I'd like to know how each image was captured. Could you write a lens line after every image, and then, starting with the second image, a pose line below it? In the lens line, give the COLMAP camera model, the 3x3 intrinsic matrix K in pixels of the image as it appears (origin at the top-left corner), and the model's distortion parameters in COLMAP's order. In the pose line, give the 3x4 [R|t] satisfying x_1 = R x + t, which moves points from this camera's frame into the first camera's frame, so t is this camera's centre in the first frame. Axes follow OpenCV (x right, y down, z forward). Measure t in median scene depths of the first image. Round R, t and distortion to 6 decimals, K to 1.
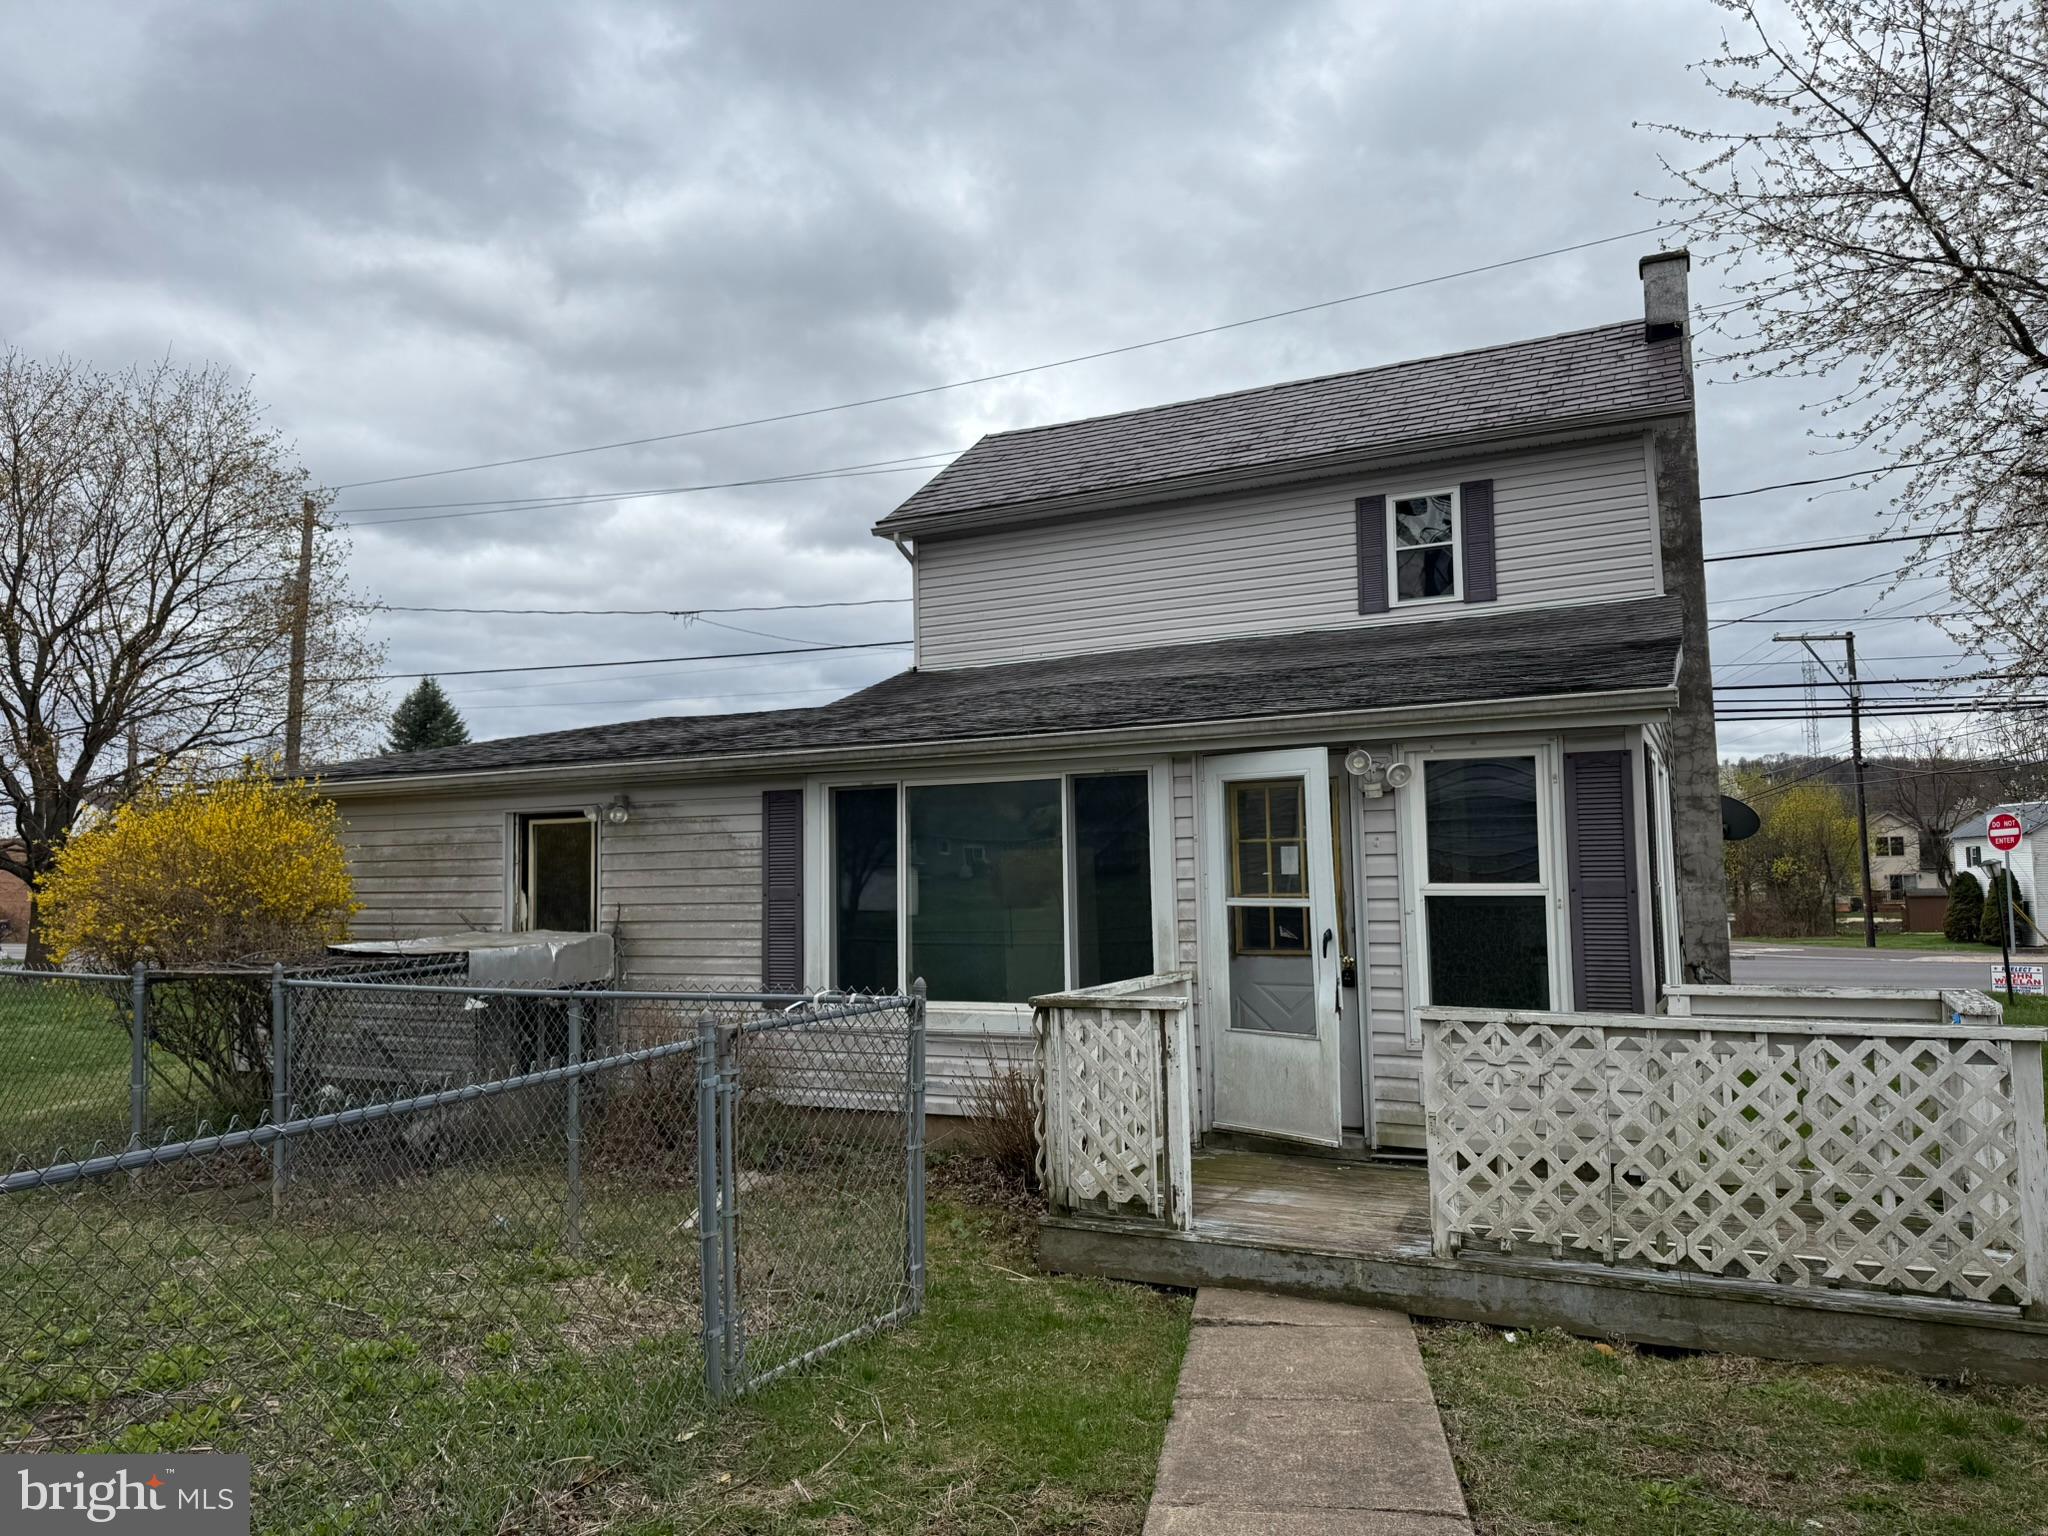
lens RADIAL K [[1426.2, 0, 1025.3], [0, 1426.2, 764.9], [0, 0, 1]] dist [0.056496, 0.000374]
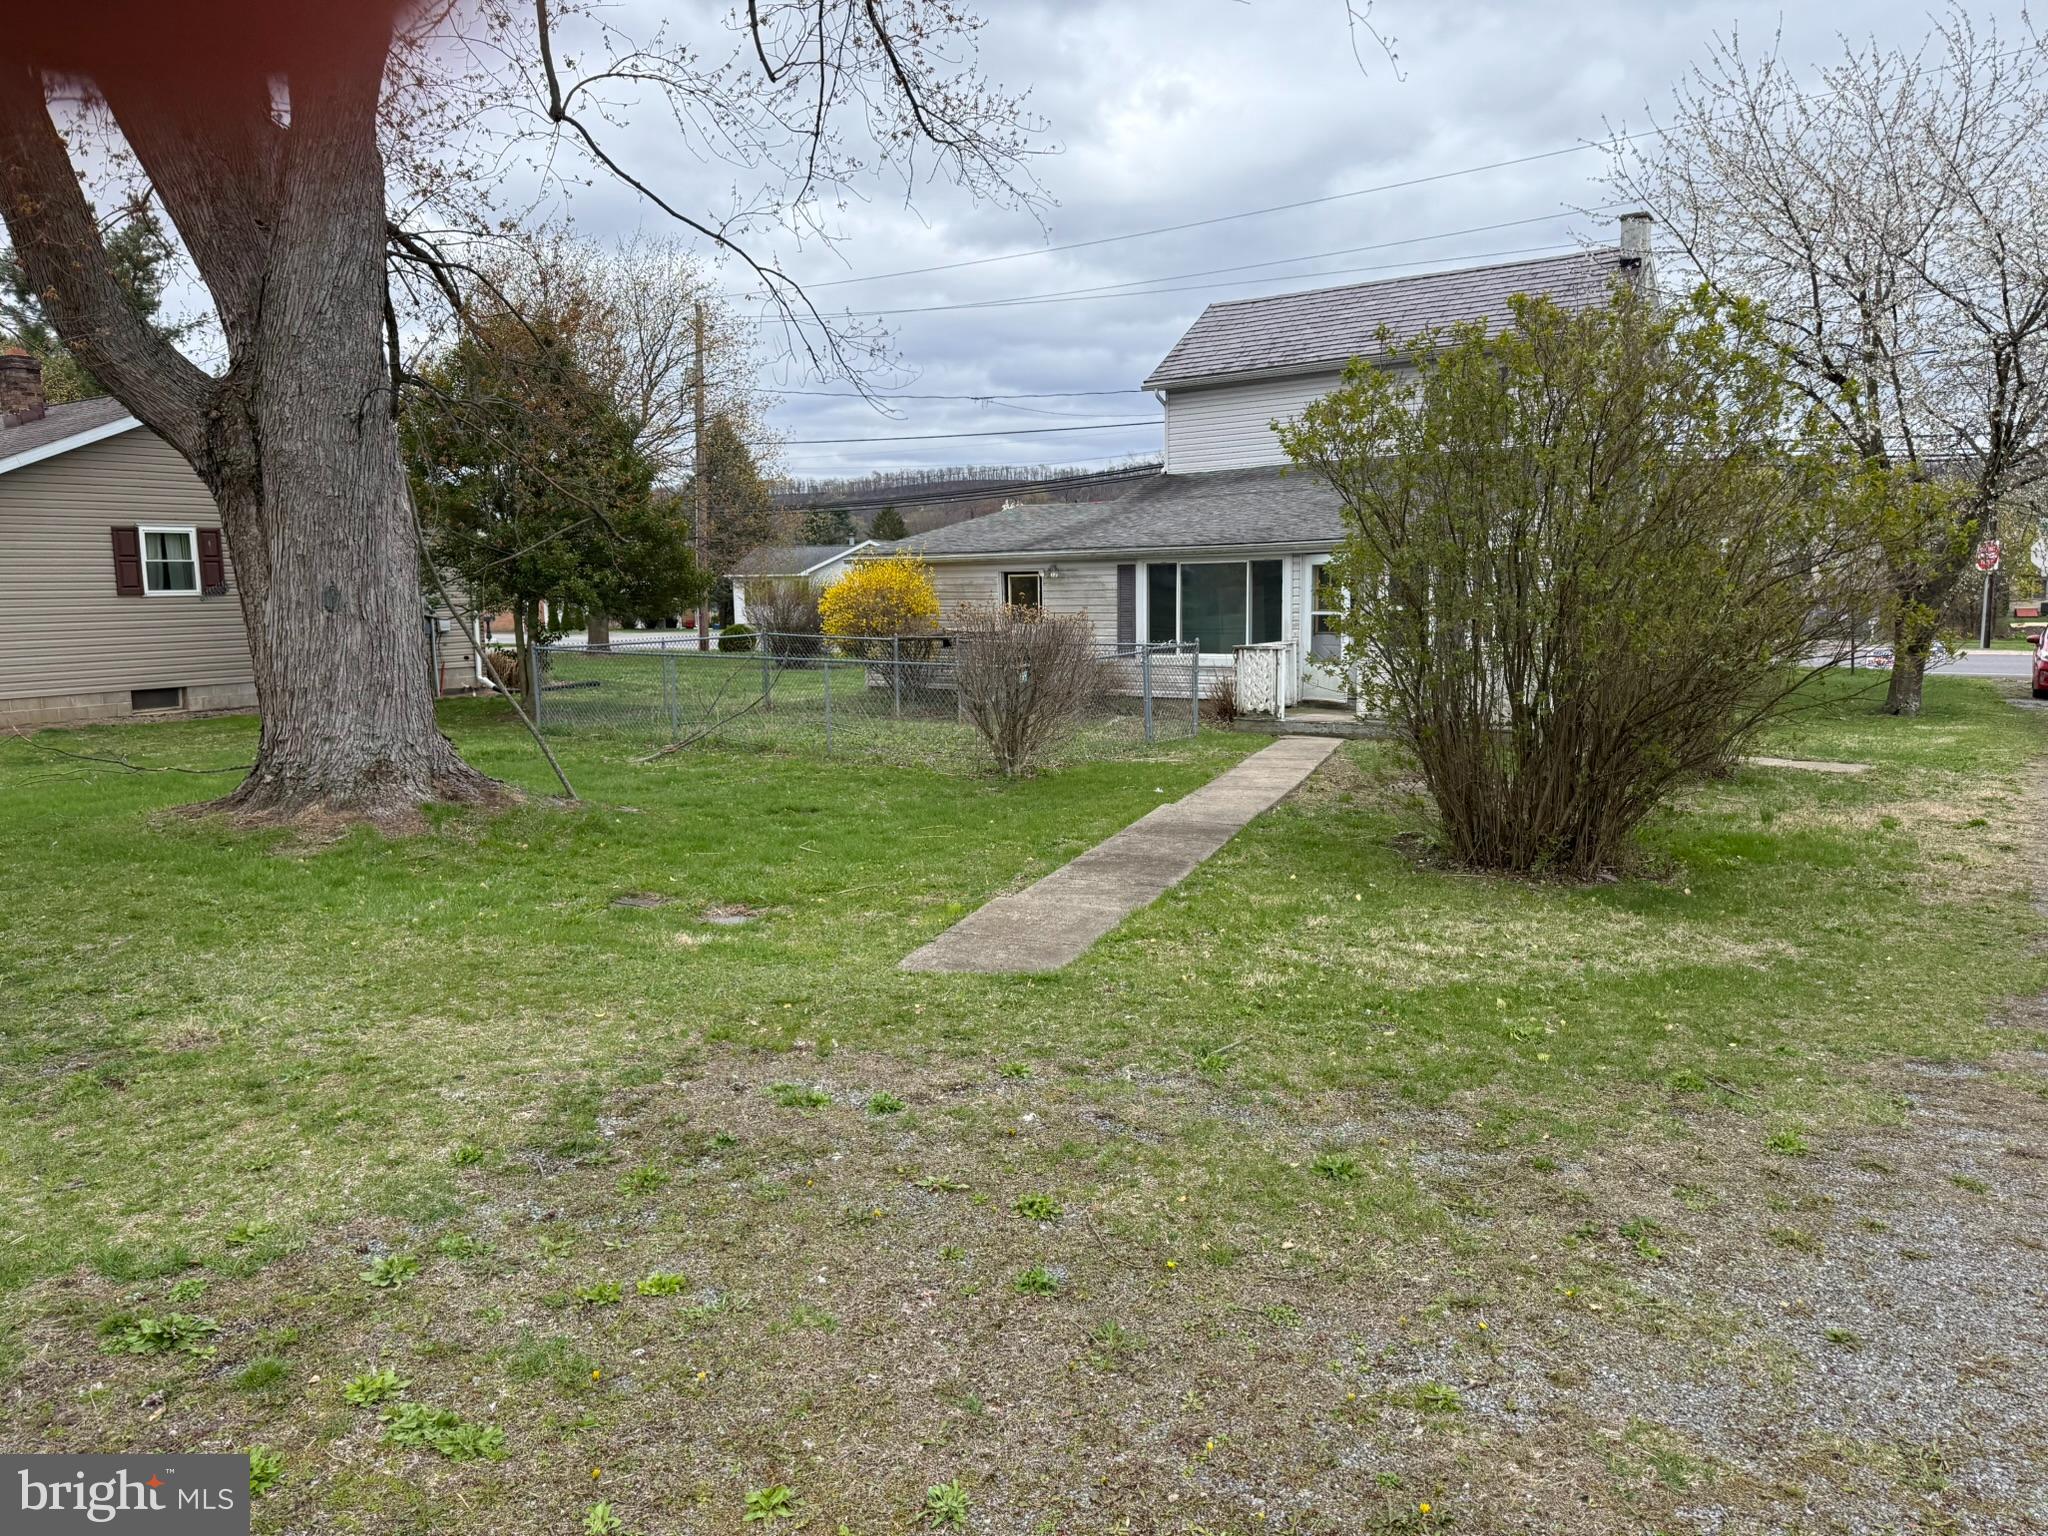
lens RADIAL K [[1426.2, 0, 1027.6], [0, 1426.2, 760.5], [0, 0, 1]] dist [0.056496, 0.000374]
pose [[0.990504, 0.017741, -0.136332, -0.007068], [0.009755, 0.980070, 0.198411, -0.148094], [0.137135, -0.197857, 0.970591, -1.500671]]
